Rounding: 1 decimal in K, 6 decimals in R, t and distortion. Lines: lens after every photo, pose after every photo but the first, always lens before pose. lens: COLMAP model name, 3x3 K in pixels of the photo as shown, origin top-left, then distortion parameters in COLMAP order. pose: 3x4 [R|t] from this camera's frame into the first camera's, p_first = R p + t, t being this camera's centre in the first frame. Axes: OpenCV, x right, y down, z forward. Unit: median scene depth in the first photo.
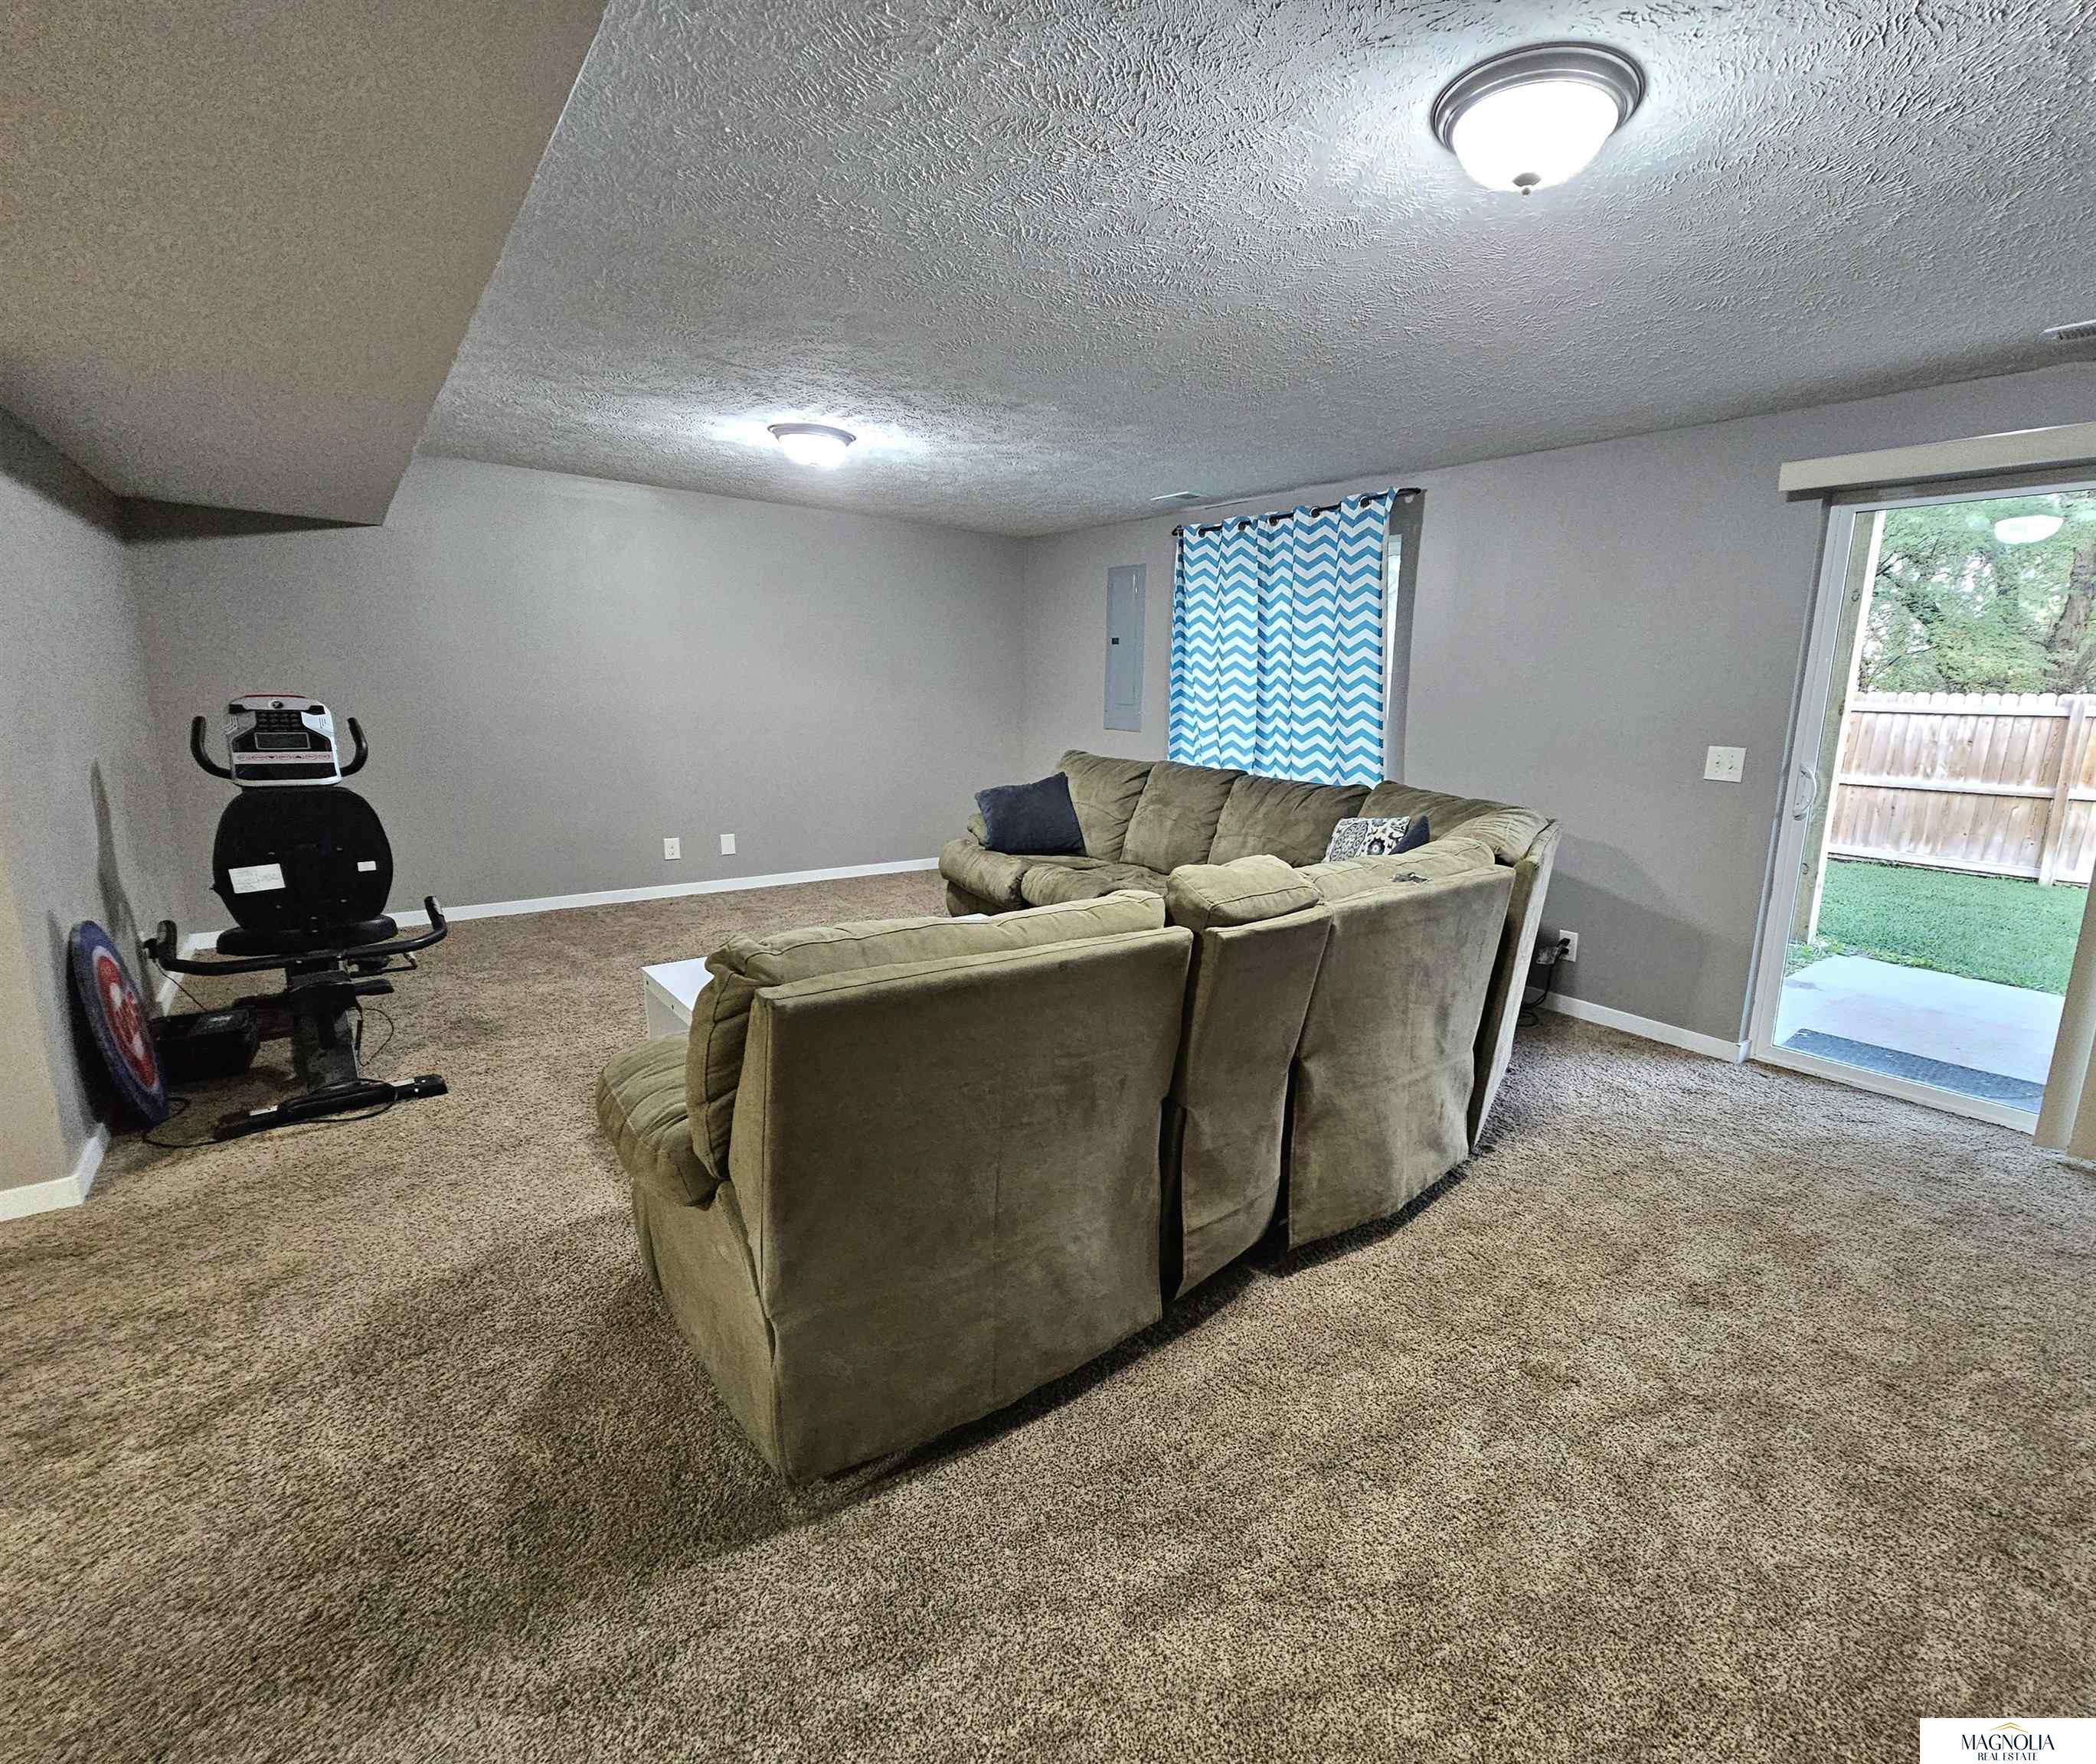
lens RADIAL K [[962.7, 0, 1182.2], [0, 962.7, 873.5], [0, 0, 1]] dist [0.001517, -0.002163]
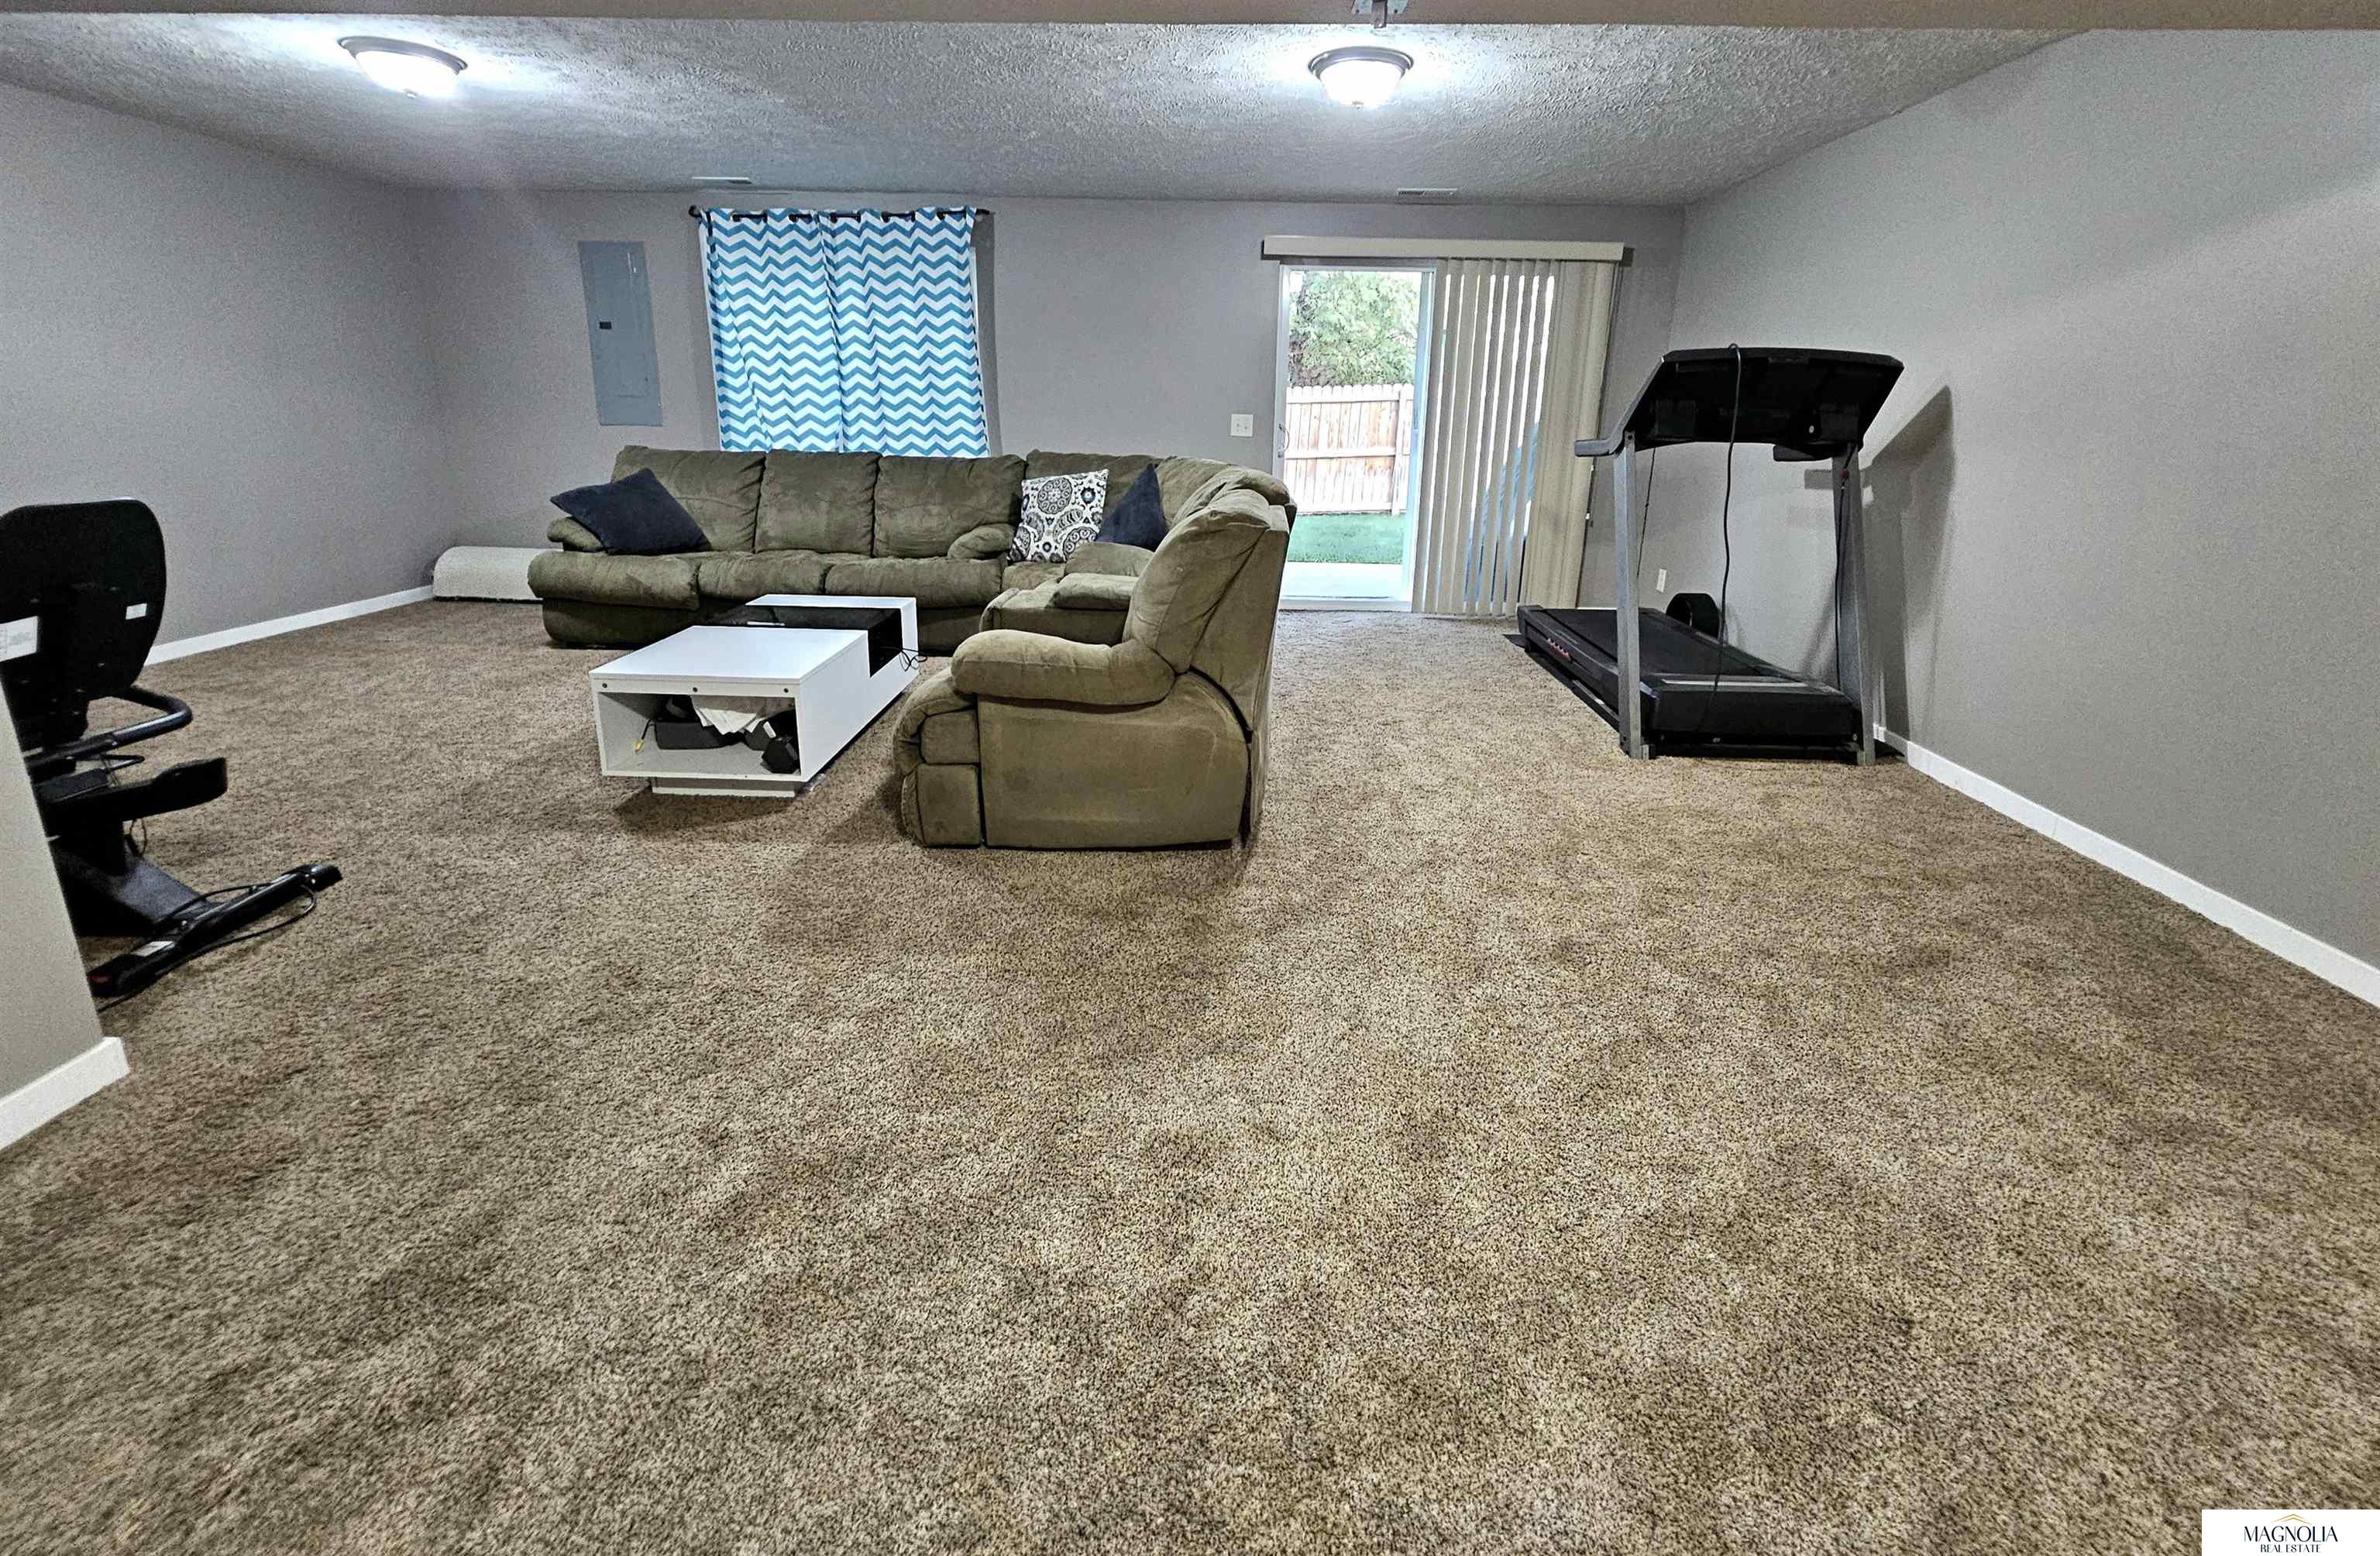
lens RADIAL K [[973.4, 0, 1196.1], [0, 973.4, 659.4], [0, 0, 1]] dist [-0.000049, 0.000078]
pose [[0.682941, -0.196933, 0.703427, -0.882863], [0.140594, 0.980406, 0.137977, 0.041074], [-0.716816, 0.004667, 0.697247, -0.078226]]
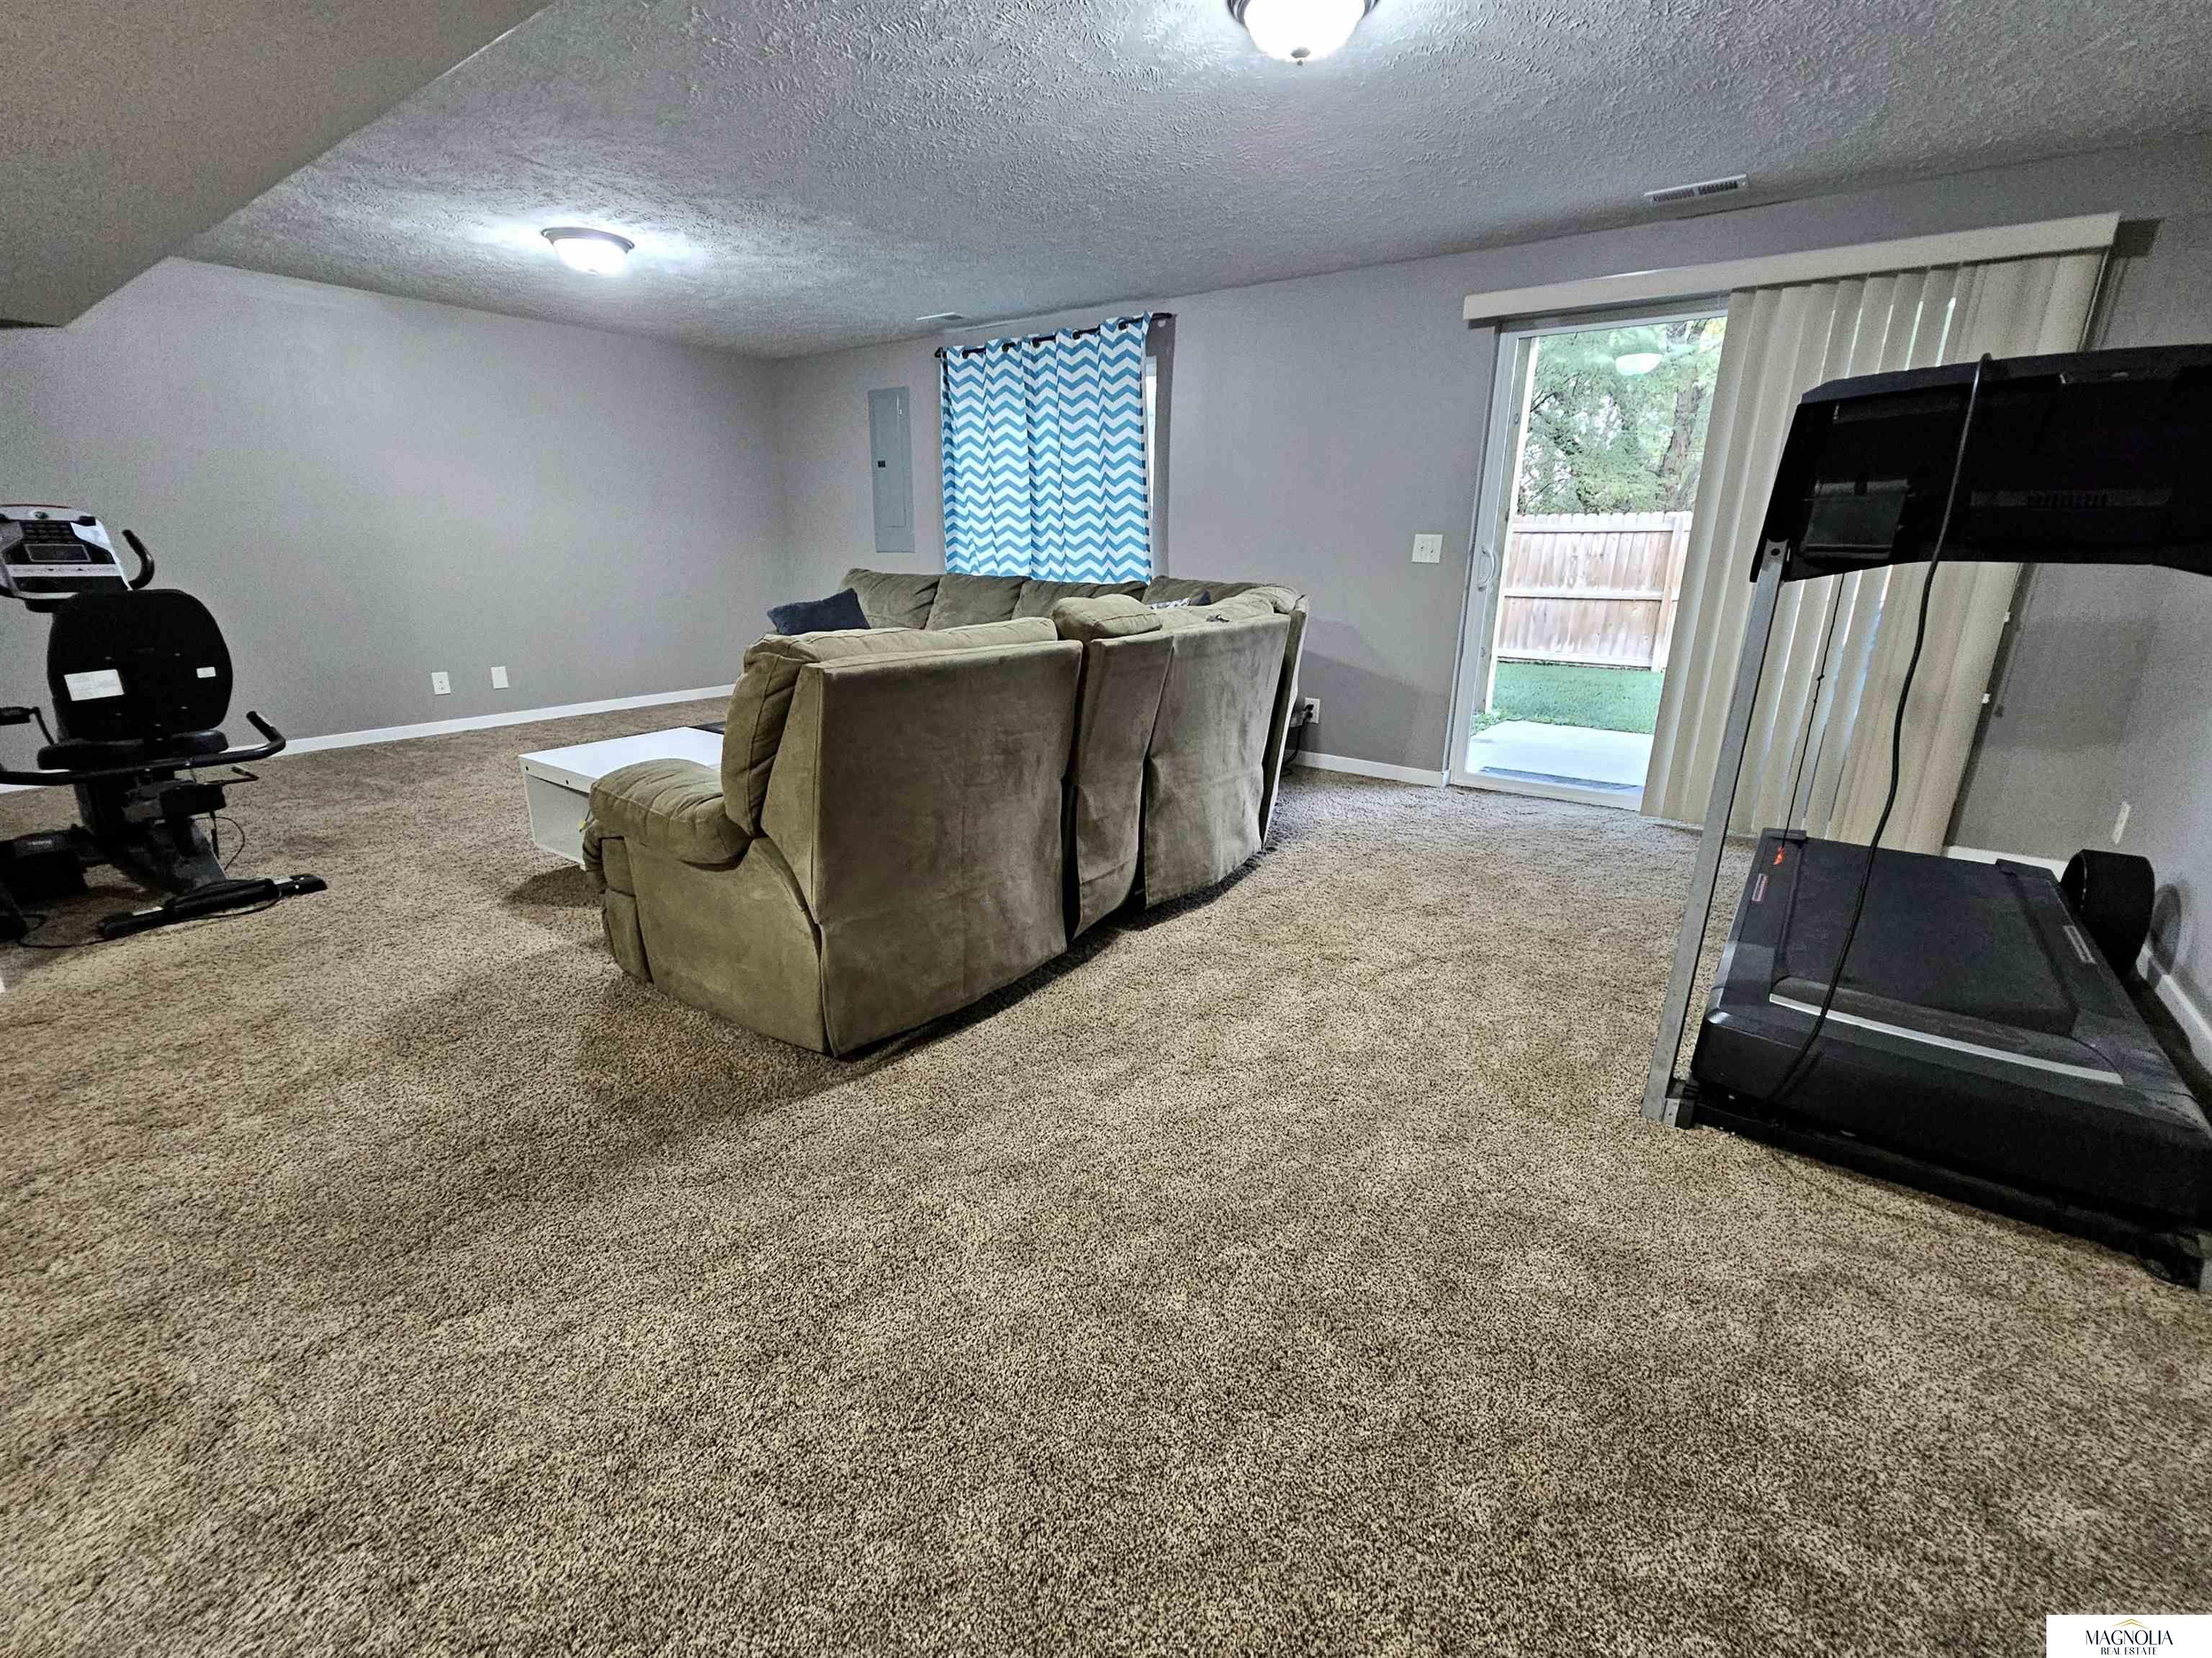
lens RADIAL K [[952.2, 0, 1111.2], [0, 952.2, 820.2], [0, 0, 1]] dist [-0.002276, 0.000236]
pose [[0.976119, -0.080254, 0.201870, -0.146994], [0.059964, 0.992695, 0.104696, 0.105278], [-0.208798, -0.090091, 0.973800, -0.189893]]
